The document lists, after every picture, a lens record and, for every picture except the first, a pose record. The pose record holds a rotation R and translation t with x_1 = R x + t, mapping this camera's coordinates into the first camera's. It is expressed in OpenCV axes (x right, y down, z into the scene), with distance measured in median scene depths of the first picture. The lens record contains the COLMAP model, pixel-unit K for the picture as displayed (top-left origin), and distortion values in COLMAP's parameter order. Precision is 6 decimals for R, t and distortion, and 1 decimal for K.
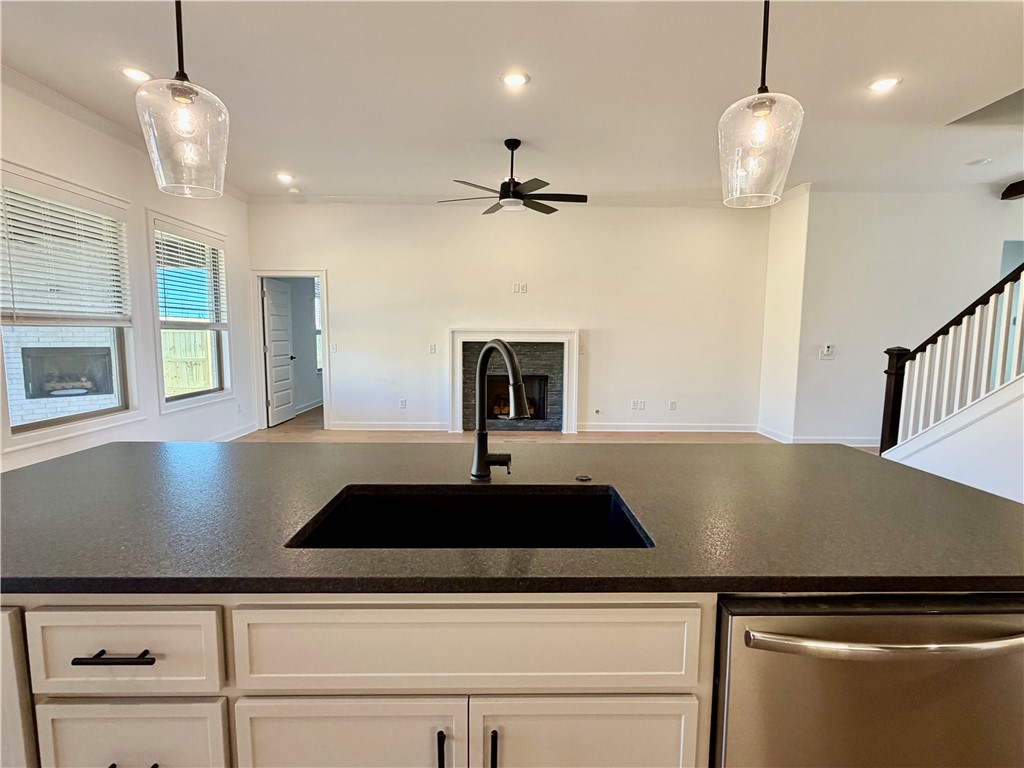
lens RADIAL K [[497.8, 0, 508.3], [0, 497.8, 384.2], [0, 0, 1]] dist [-0.002283, 0.001594]
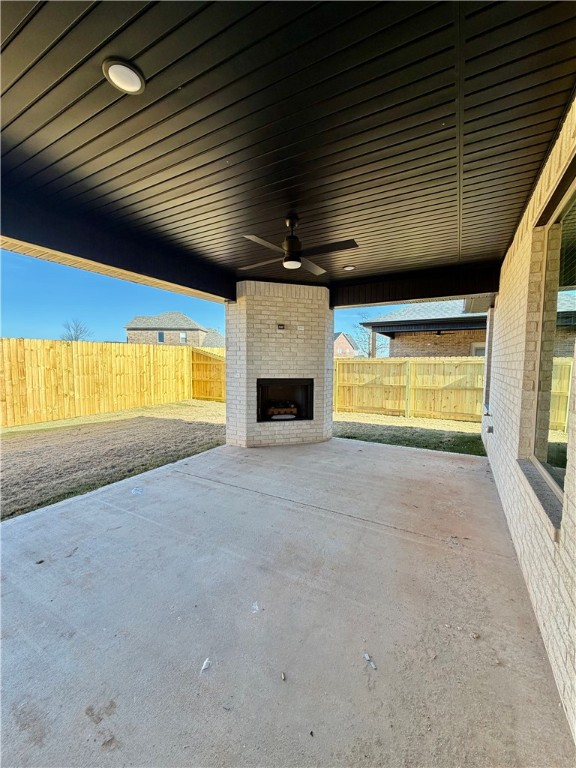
lens RADIAL K [[304.5, 0, 284.5], [0, 304.5, 380.7], [0, 0, 1]] dist [-0.002101, 0.001405]
pose [[0.865609, 0.030971, -0.499762, -0.612408], [-0.051393, 0.998309, -0.027149, -0.056332], [0.498076, 0.049185, 0.865737, 0.449047]]
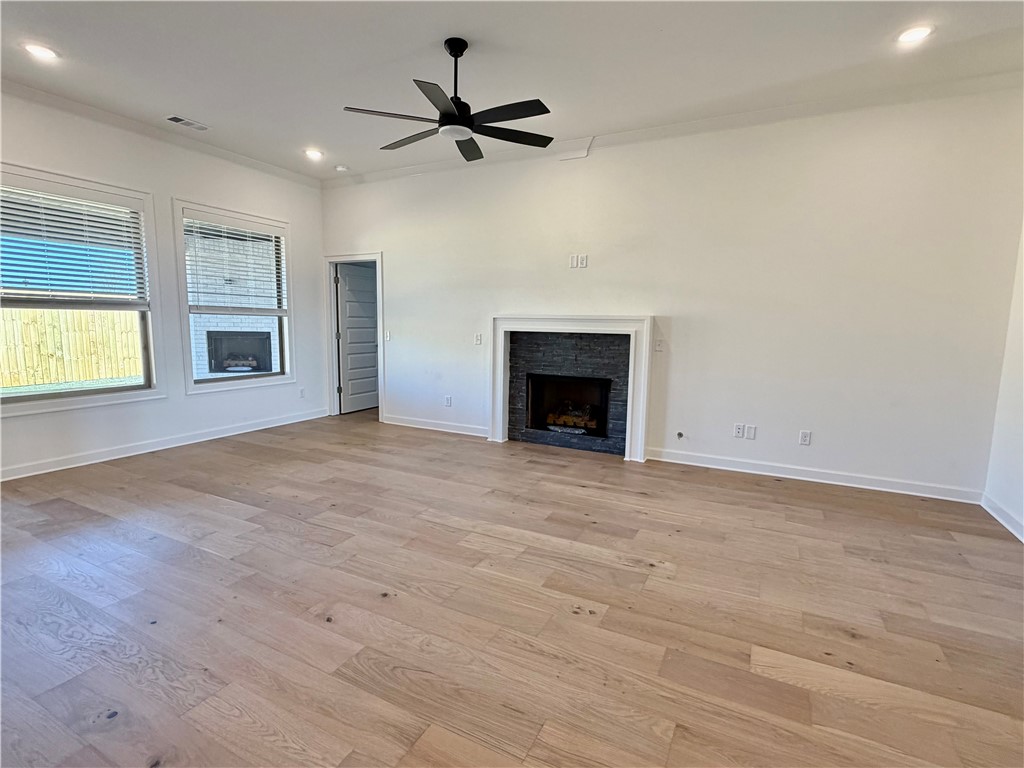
lens RADIAL K [[497.8, 0, 511.8], [0, 497.8, 384.8], [0, 0, 1]] dist [-0.002283, 0.001594]
pose [[0.885124, 0.064522, -0.460861, 0.290600], [-0.056221, 0.997914, 0.031735, -0.023795], [0.461947, -0.002179, 0.886905, 0.277835]]
